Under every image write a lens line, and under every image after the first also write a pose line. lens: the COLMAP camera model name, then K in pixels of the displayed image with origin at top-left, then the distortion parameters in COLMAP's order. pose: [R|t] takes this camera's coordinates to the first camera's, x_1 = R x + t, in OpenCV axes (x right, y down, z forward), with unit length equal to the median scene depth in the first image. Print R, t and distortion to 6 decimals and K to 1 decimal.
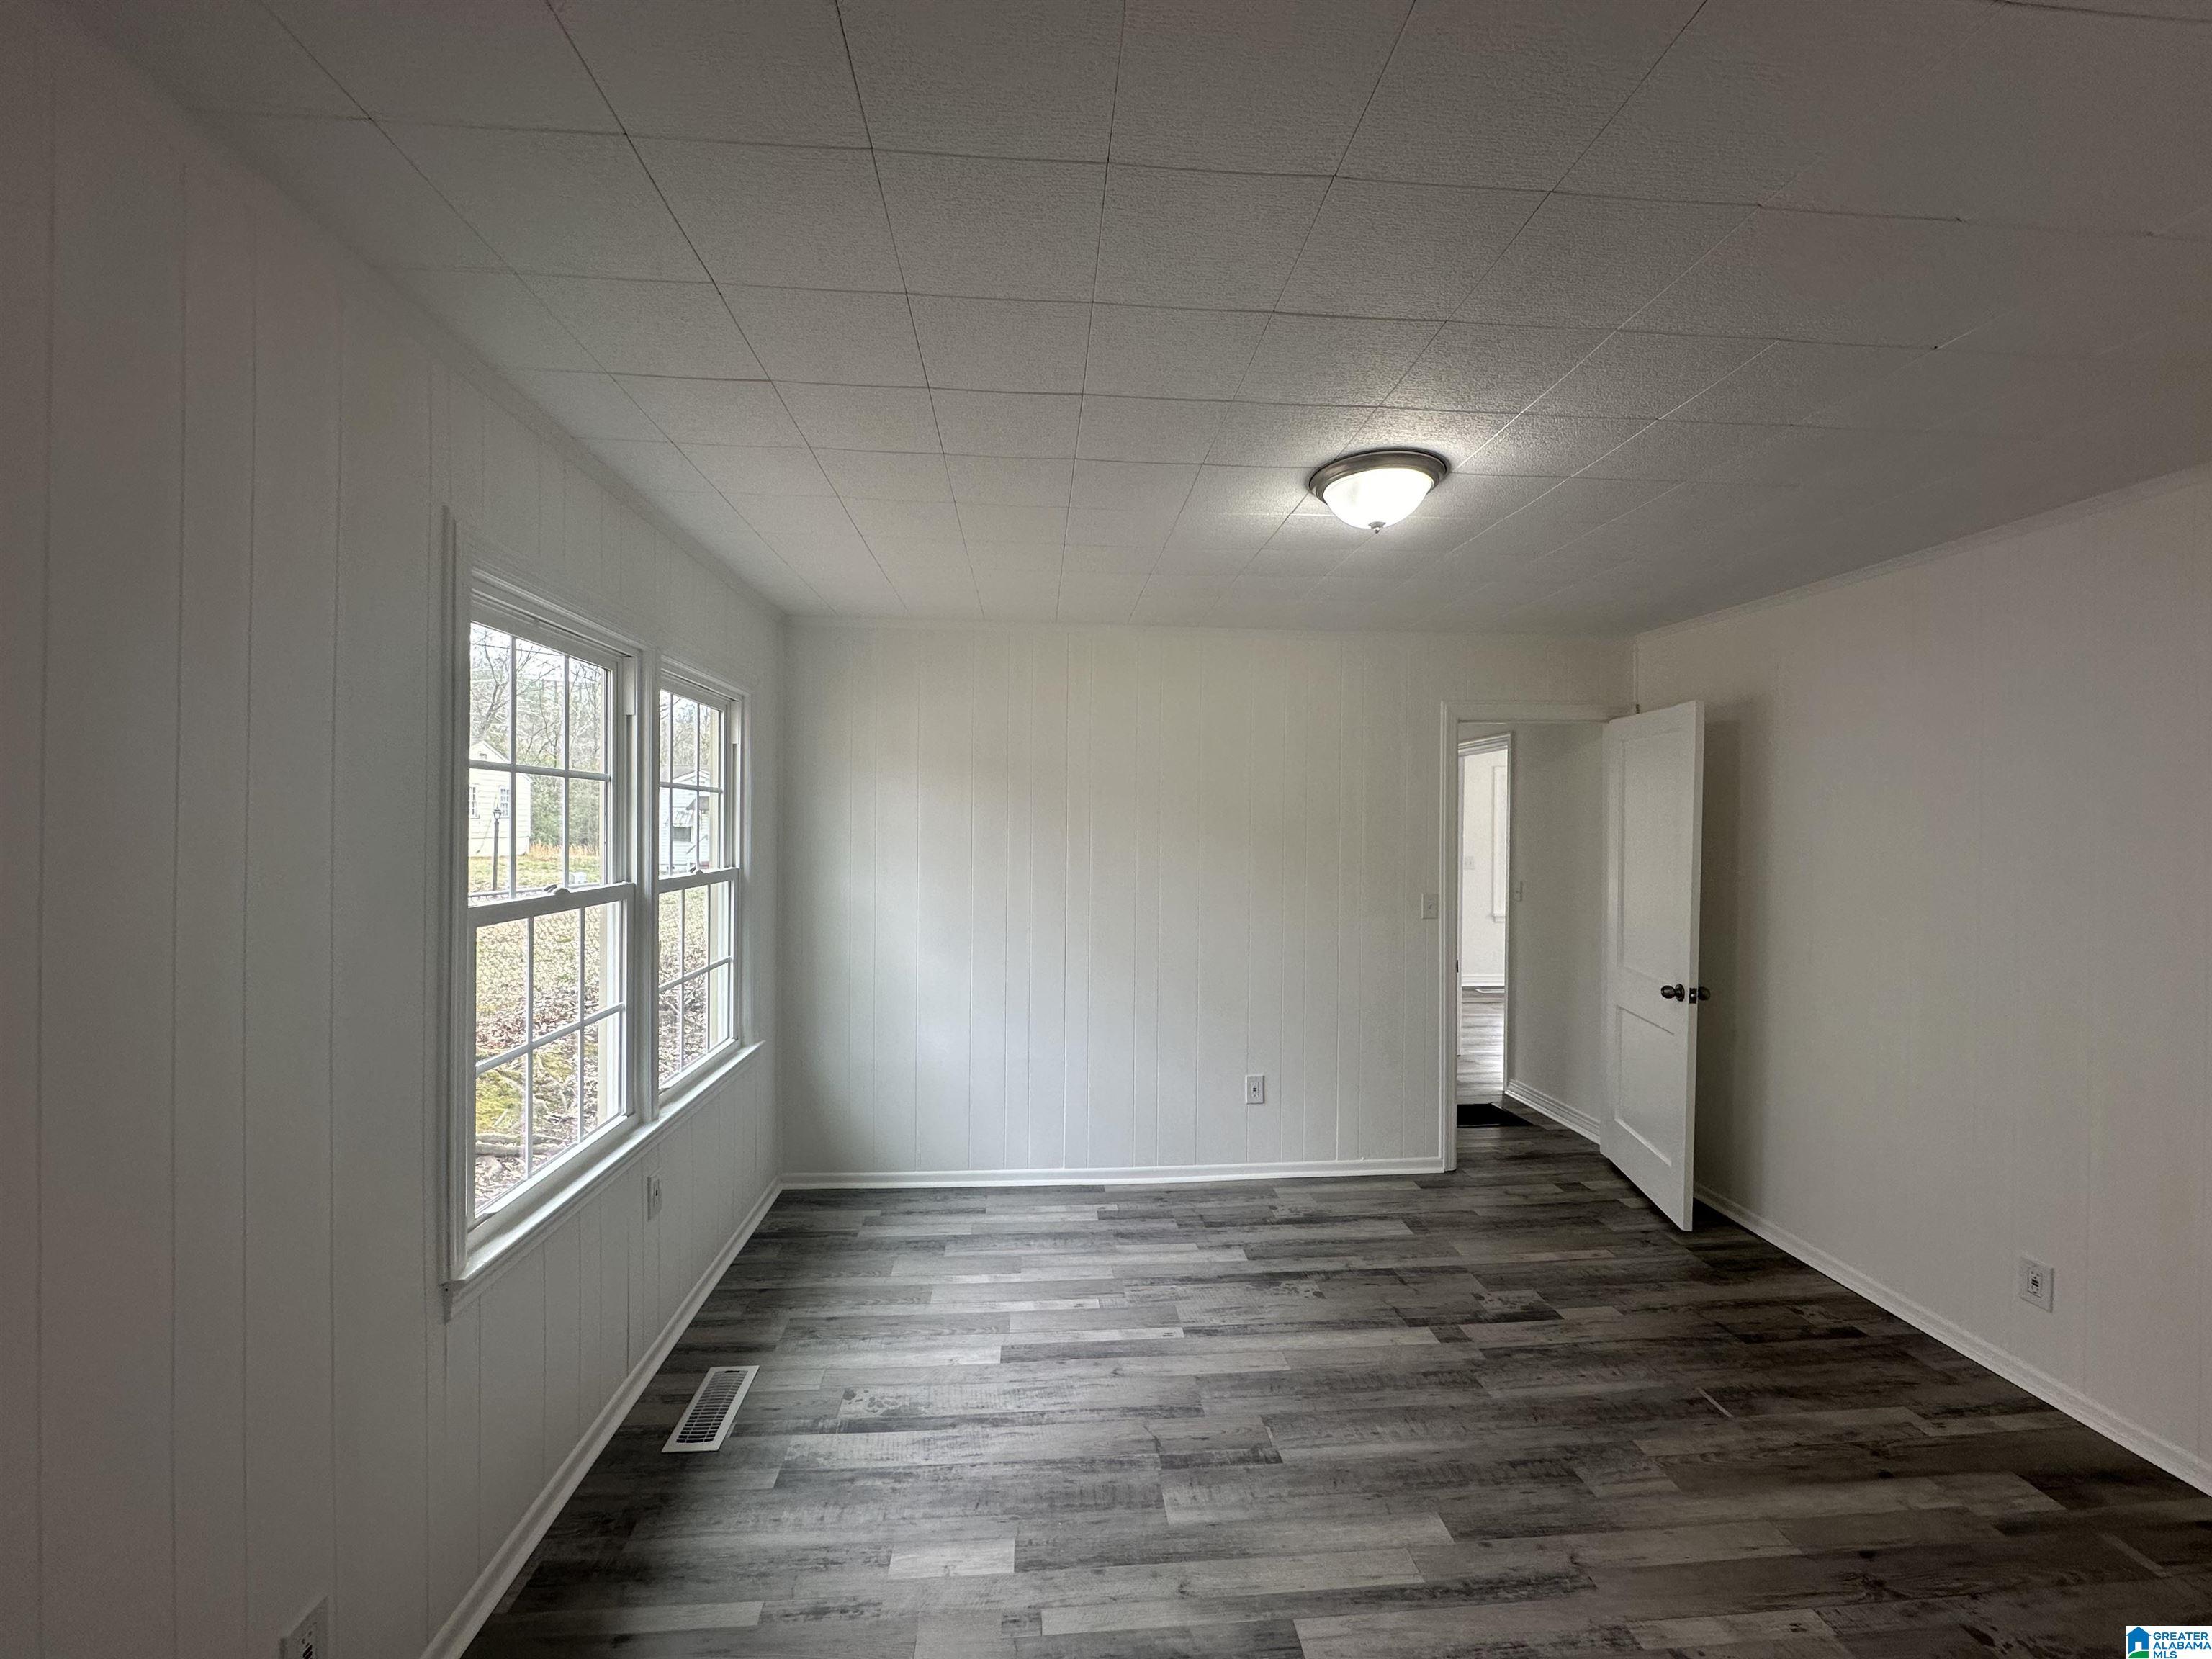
lens RADIAL K [[881.6, 0, 1106.0], [0, 881.6, 829.5], [0, 0, 1]] dist [-0.001767, 0.000708]
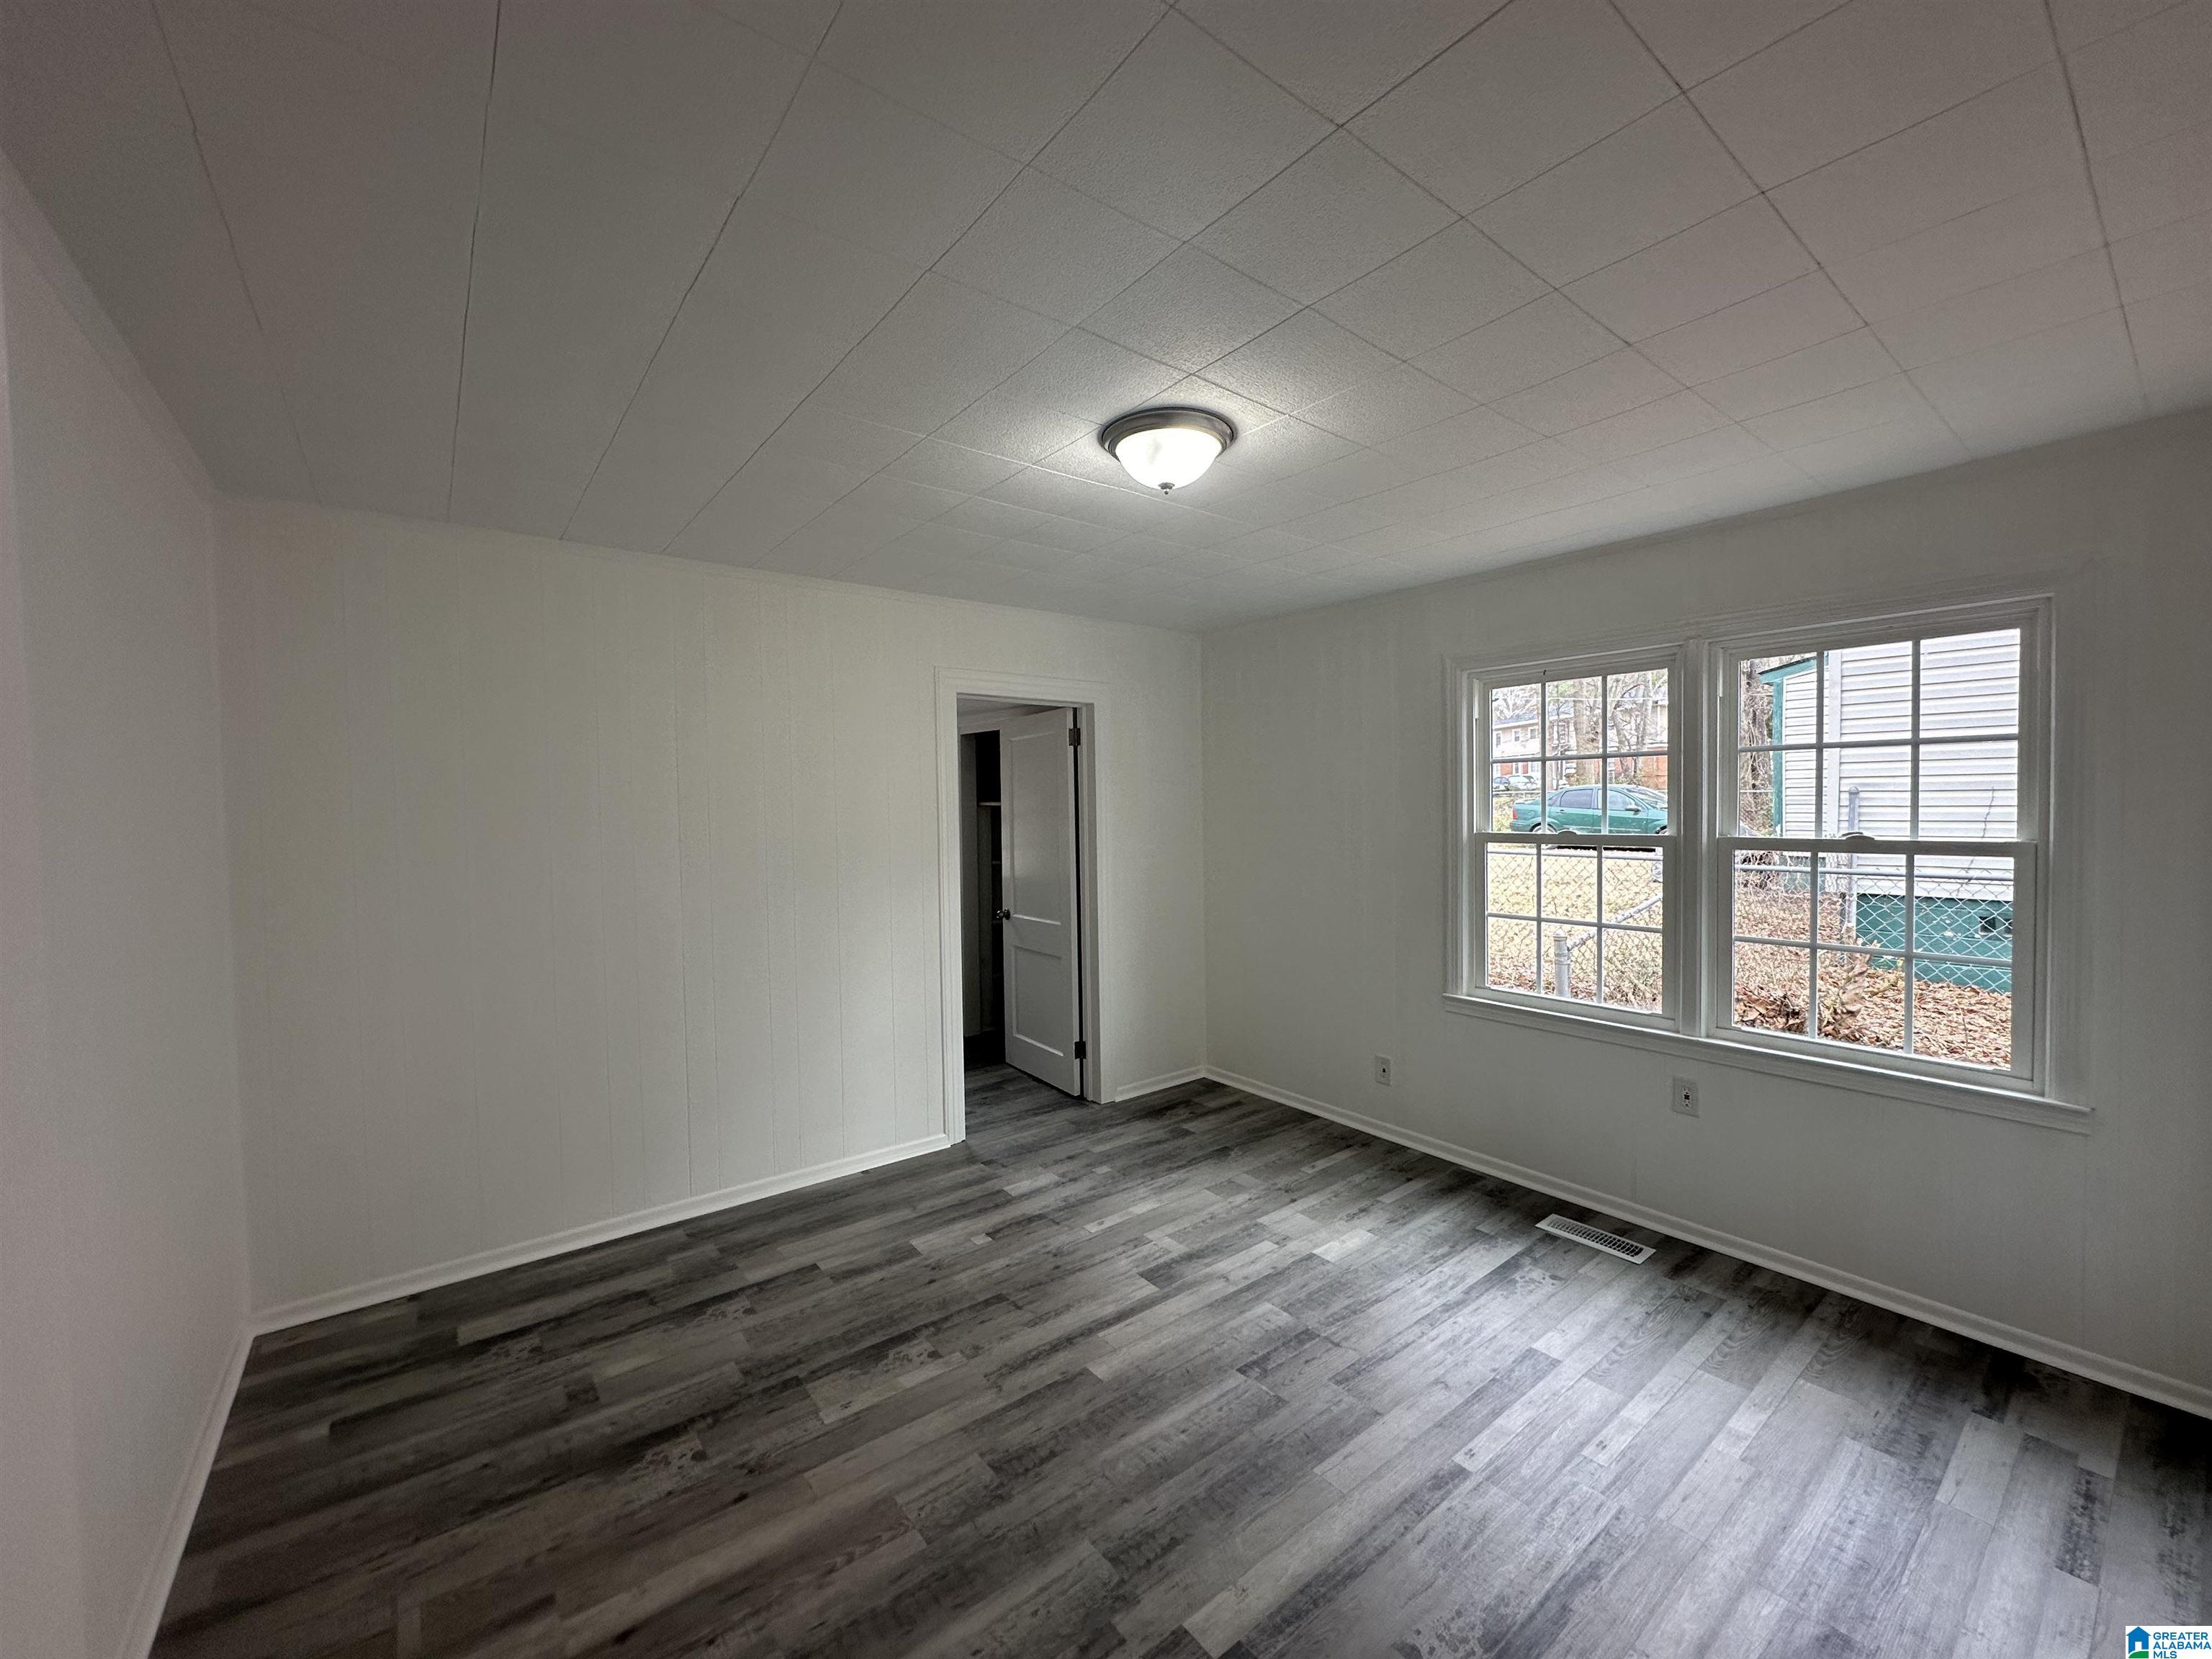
lens RADIAL K [[881.6, 0, 1106.0], [0, 881.6, 829.5], [0, 0, 1]] dist [-0.001767, 0.000708]
pose [[-0.837203, 0.018249, -0.546588, 0.885716], [0.002684, 0.999568, 0.029262, 0.014991], [0.546886, 0.023032, -0.836890, 1.740808]]
